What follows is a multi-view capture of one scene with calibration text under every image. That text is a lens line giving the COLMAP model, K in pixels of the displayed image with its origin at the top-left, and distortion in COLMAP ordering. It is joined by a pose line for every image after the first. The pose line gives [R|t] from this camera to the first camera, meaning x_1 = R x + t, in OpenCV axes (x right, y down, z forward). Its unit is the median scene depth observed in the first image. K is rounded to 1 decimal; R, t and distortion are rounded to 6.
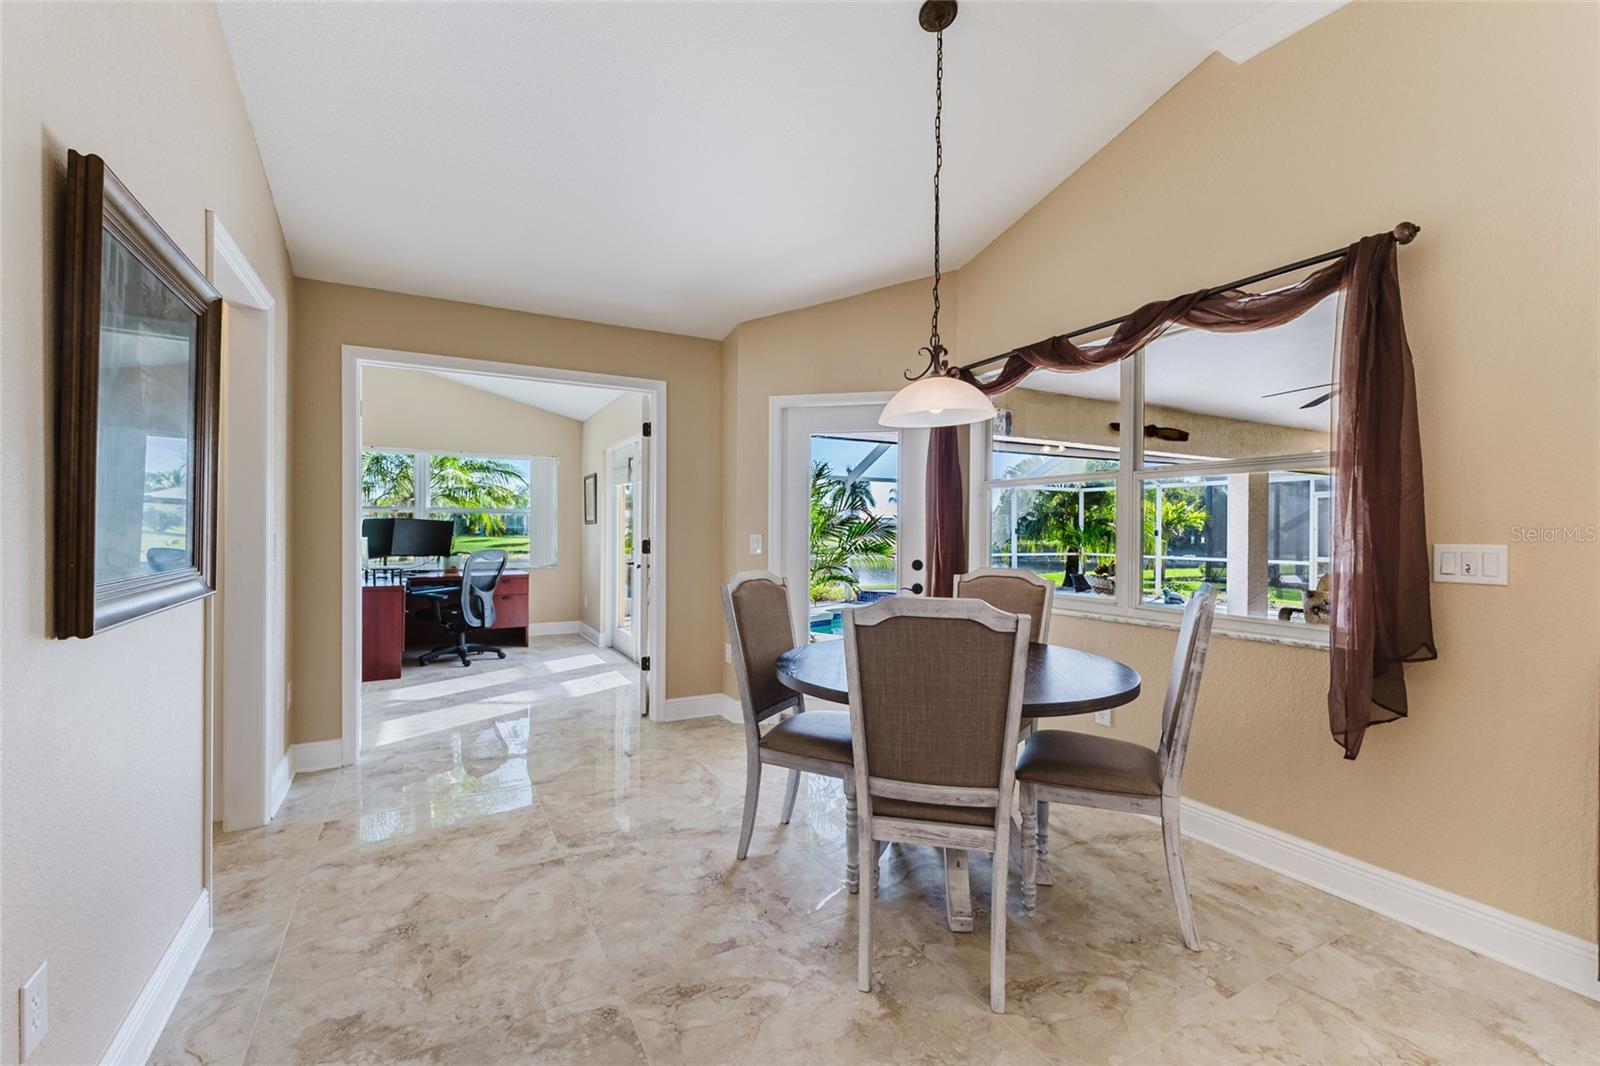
lens RADIAL K [[689.5, 0, 808.0], [0, 689.5, 526.4], [0, 0, 1]] dist [0.012480, -0.003408]
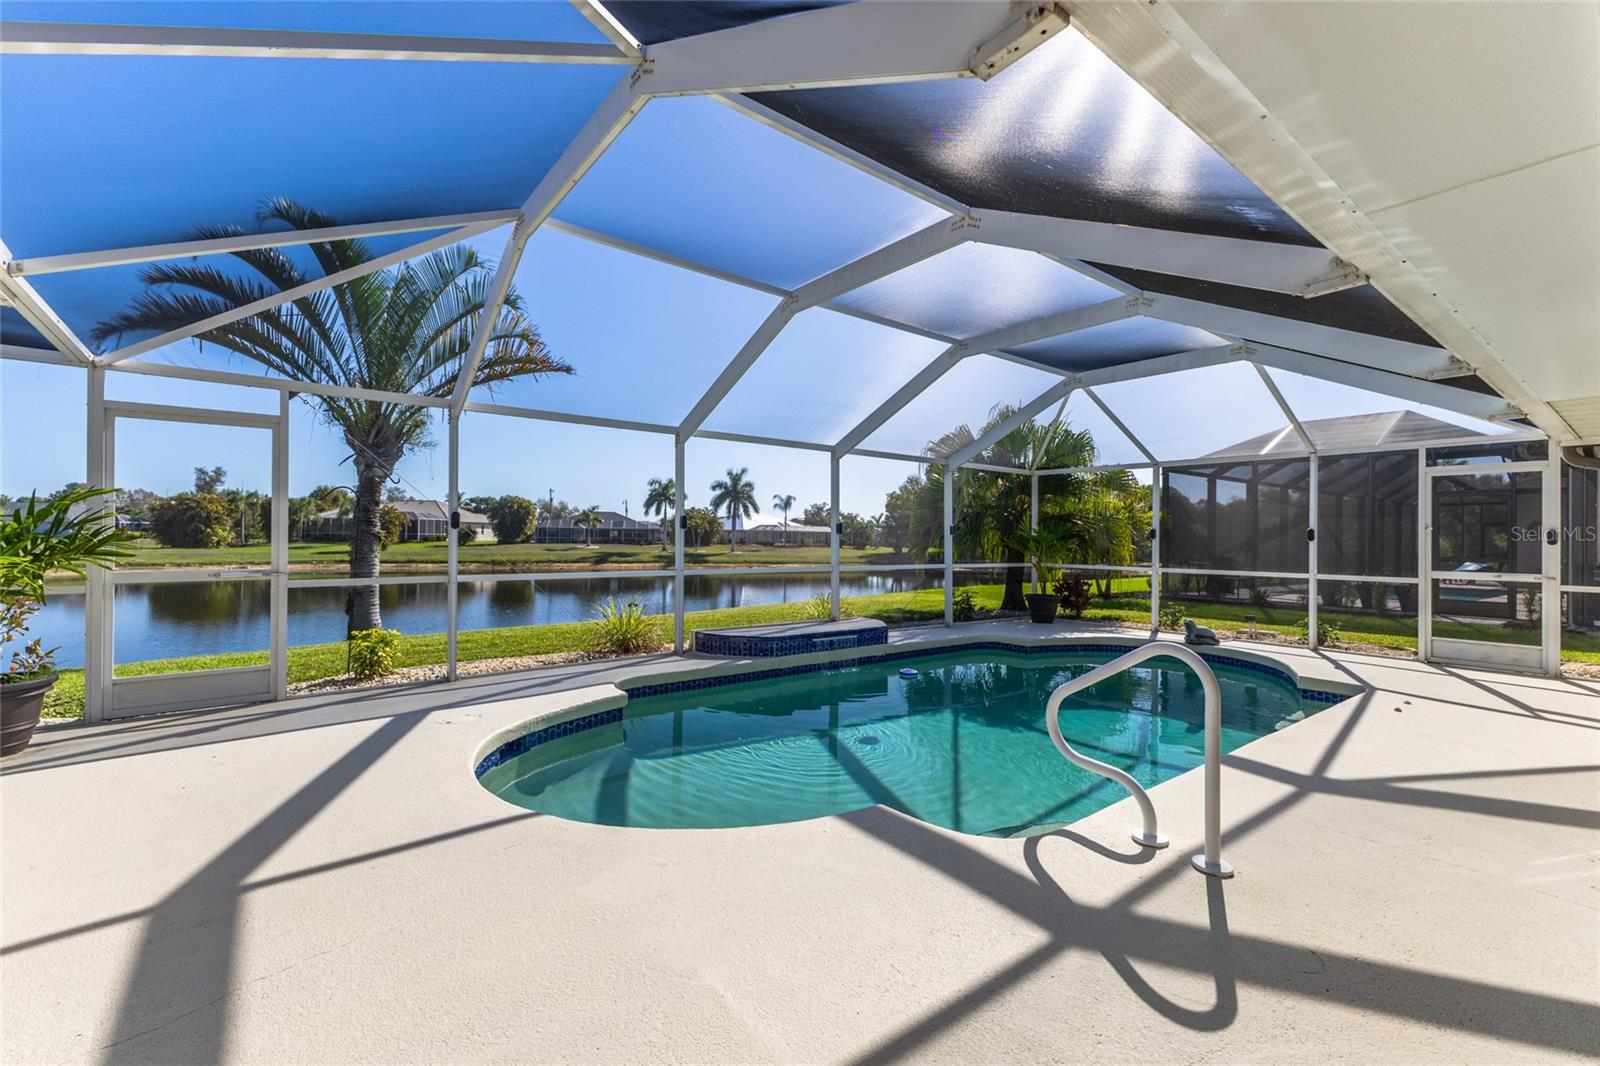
lens RADIAL K [[689.5, 0, 790.3], [0, 689.5, 534.7], [0, 0, 1]] dist [0.012480, -0.003408]
pose [[0.990326, 0.002937, 0.138731, 0.055623], [-0.002833, 0.999996, -0.000950, 0.010985], [-0.138733, 0.000548, 0.990330, 0.346041]]
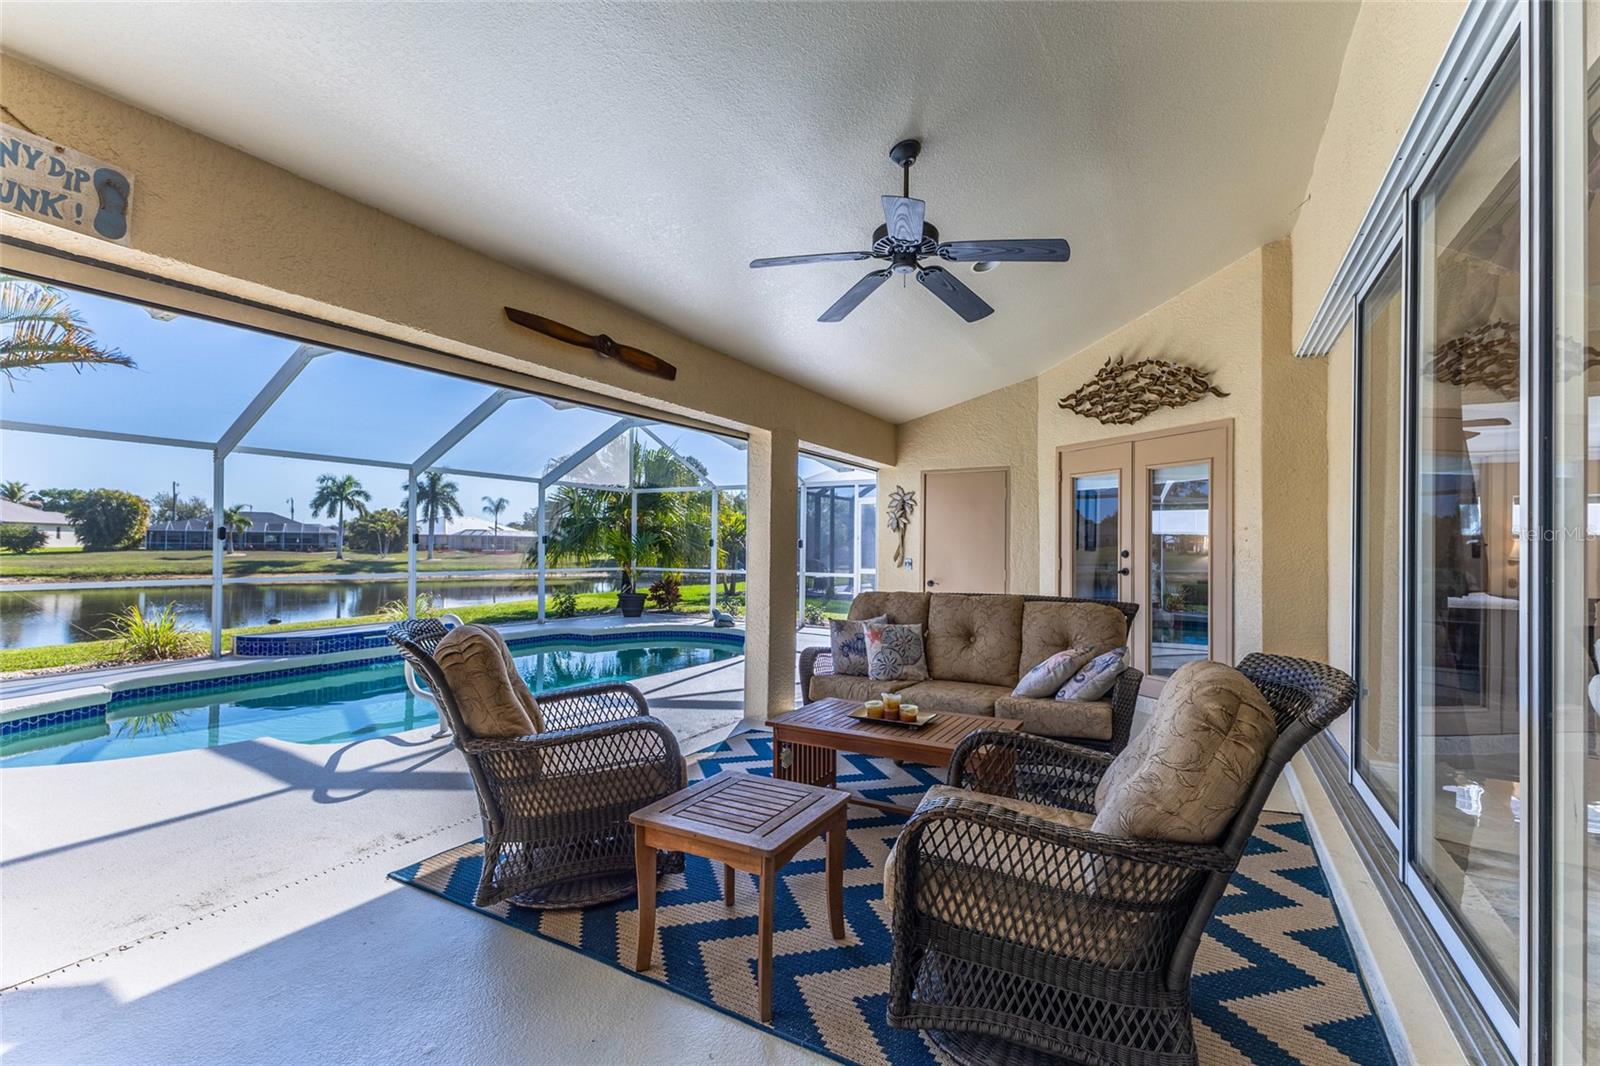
lens RADIAL K [[689.5, 0, 799.0], [0, 689.5, 528.6], [0, 0, 1]] dist [0.012480, -0.003408]
pose [[0.863197, 0.013636, 0.504684, 0.150610], [-0.004654, 0.999808, -0.019053, 0.007379], [-0.504846, 0.014098, 0.863094, 0.189445]]
